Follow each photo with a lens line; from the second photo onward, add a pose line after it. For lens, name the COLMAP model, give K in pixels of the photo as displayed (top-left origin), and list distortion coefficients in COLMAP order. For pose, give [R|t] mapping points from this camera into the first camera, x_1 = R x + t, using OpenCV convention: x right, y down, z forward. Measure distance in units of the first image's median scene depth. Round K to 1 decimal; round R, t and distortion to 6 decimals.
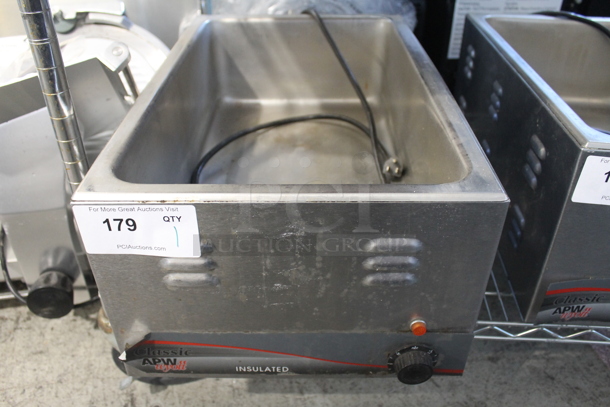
lens RADIAL K [[512.9, 0, 305.0], [0, 512.9, 203.5], [0, 0, 1]] dist [-0.183568, 0.162884]
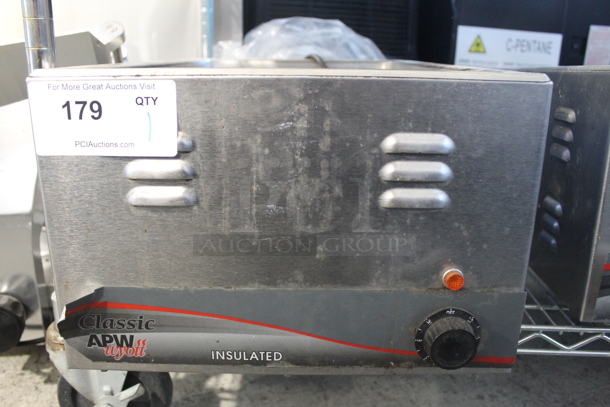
lens RADIAL K [[512.9, 0, 305.0], [0, 512.9, 203.5], [0, 0, 1]] dist [-0.183568, 0.162884]
pose [[0.999913, 0.012443, 0.004368, -0.005228], [-0.010431, 0.948921, -0.315341, 0.373202], [-0.008069, 0.315268, 0.948968, 0.234520]]
